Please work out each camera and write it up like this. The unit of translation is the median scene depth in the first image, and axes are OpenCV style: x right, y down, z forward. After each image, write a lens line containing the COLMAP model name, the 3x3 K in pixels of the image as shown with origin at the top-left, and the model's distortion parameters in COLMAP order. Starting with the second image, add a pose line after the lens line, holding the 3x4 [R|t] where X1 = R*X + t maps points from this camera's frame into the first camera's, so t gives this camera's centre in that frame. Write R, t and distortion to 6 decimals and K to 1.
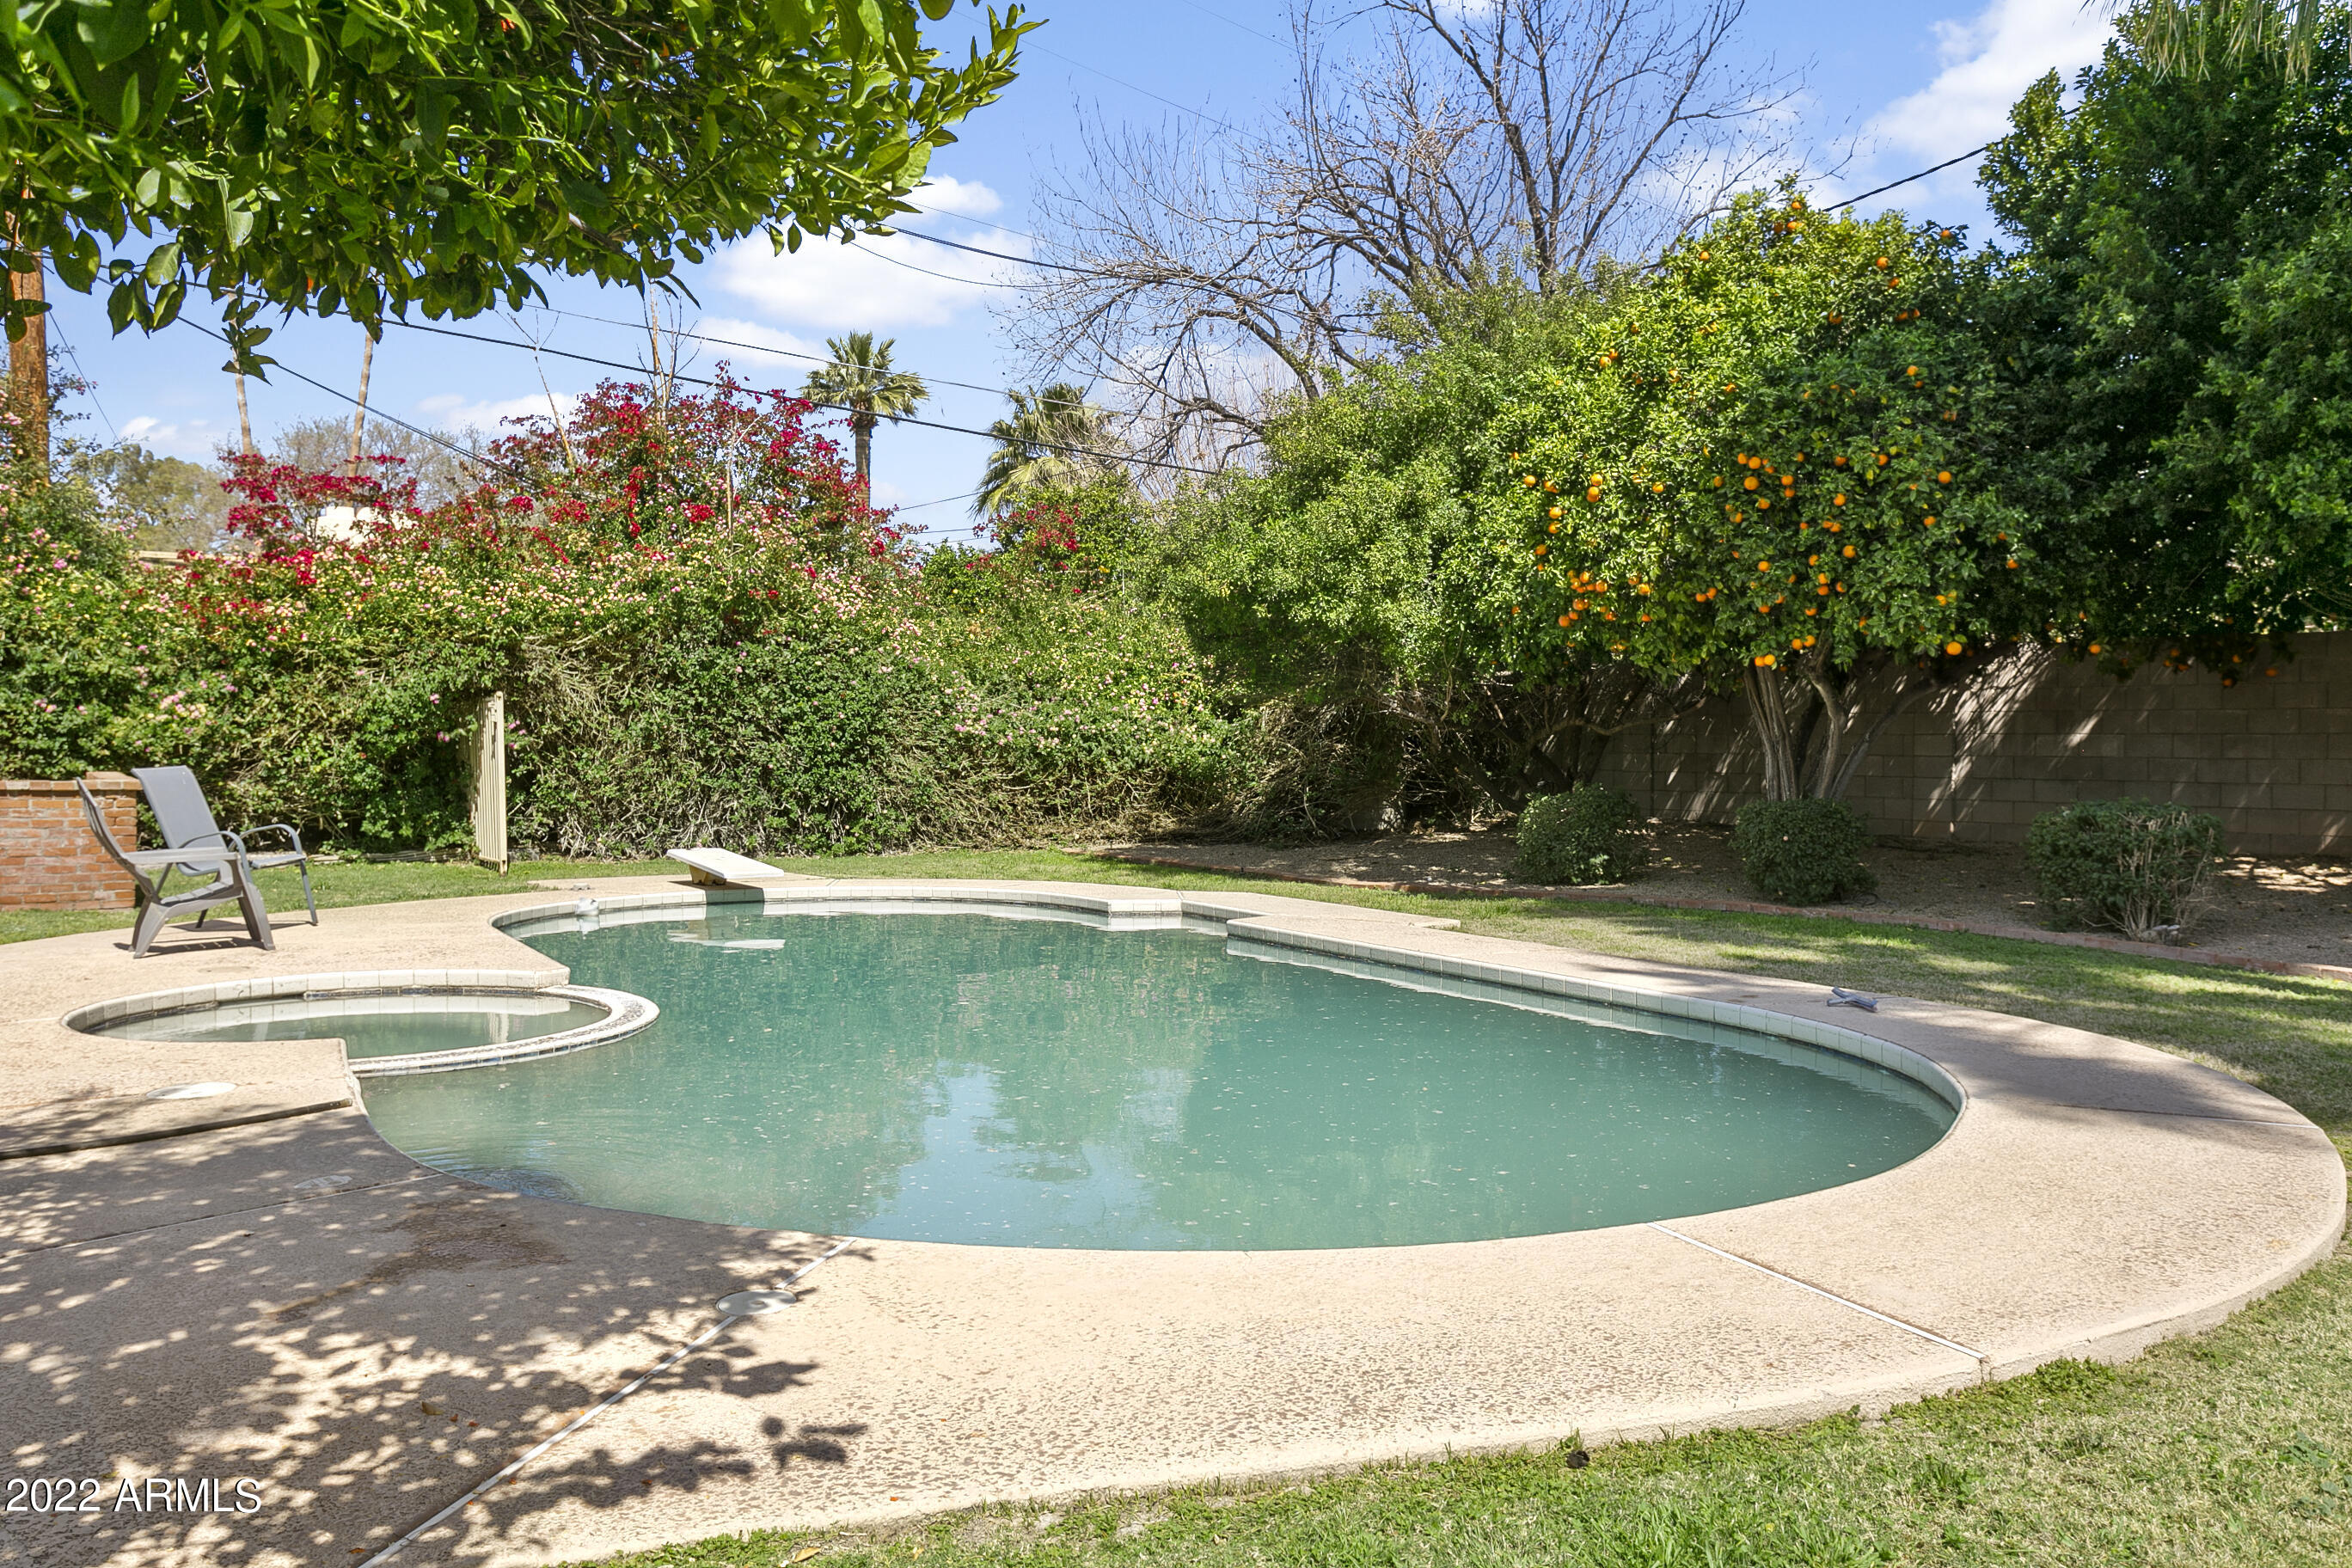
lens RADIAL K [[1955.9, 0, 1175.7], [0, 1955.9, 779.0], [0, 0, 1]] dist [0.000490, -0.000934]
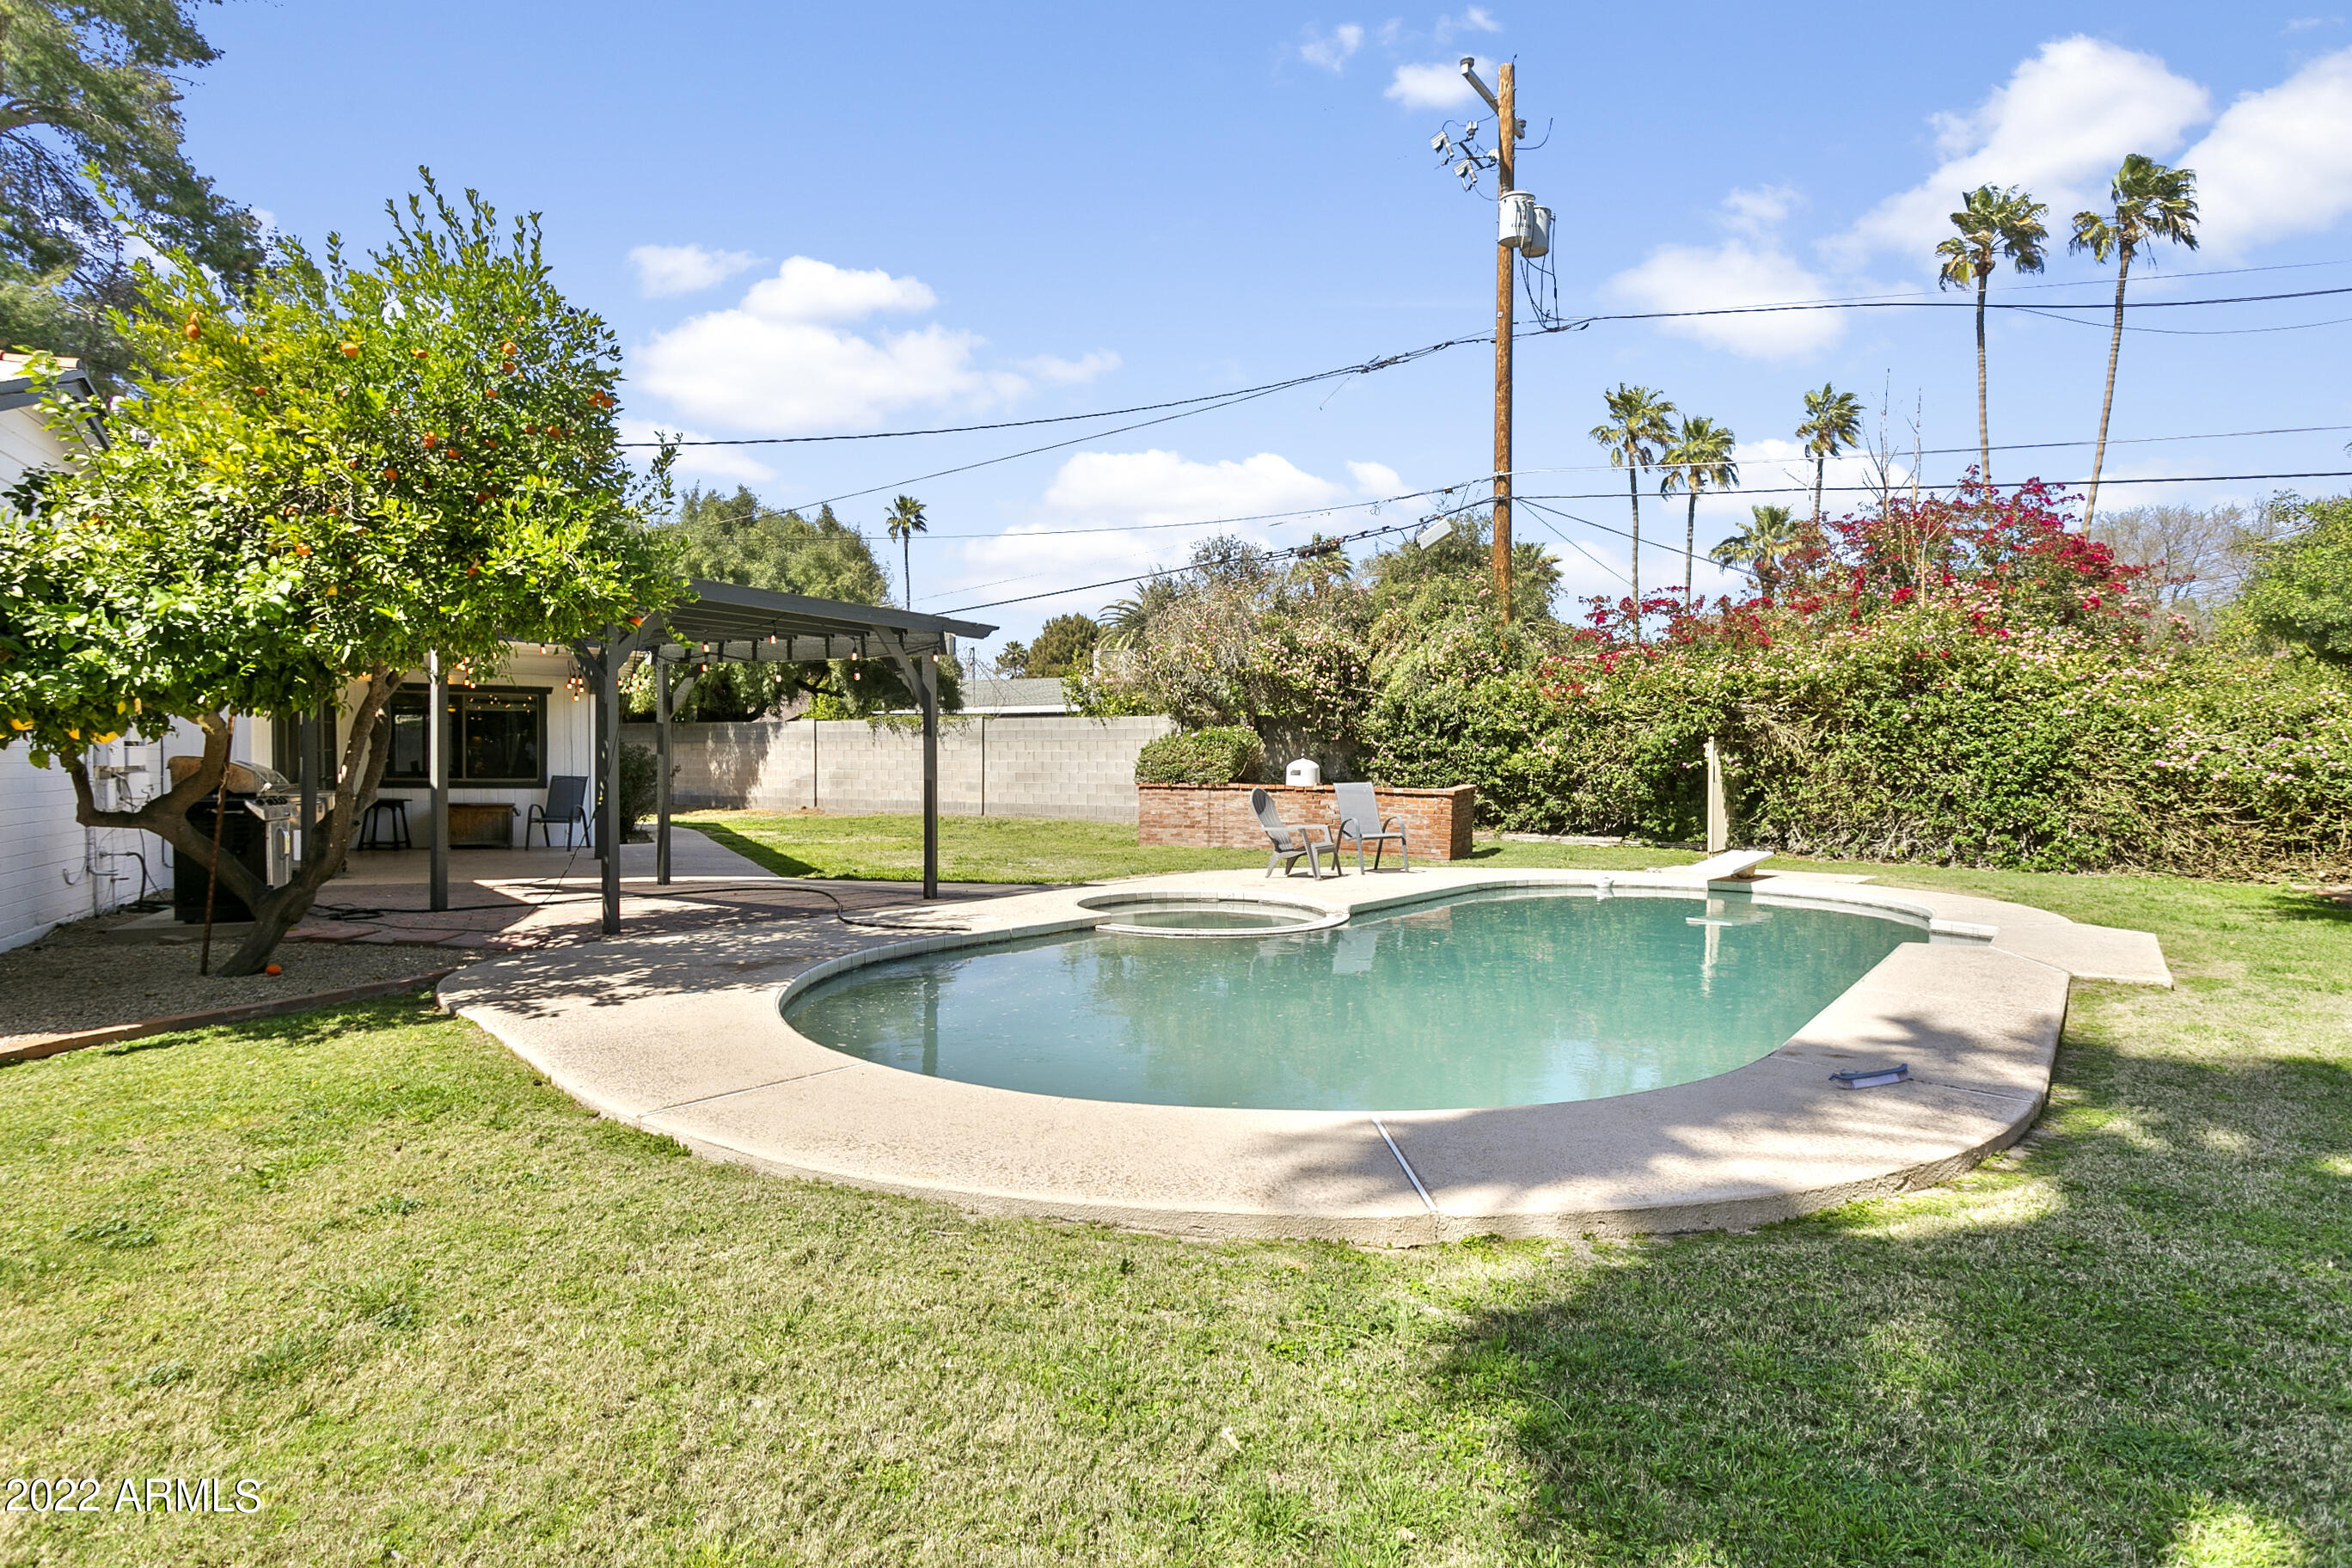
lens RADIAL K [[1369.5, 0, 1174.9], [0, 1369.5, 776.5], [0, 0, 1]] dist [0.000283, -0.000100]
pose [[0.347980, 0.018154, -0.937326, 0.436570], [-0.025030, 0.999636, 0.010068, -0.013795], [0.937168, 0.019957, 0.348307, 0.242413]]
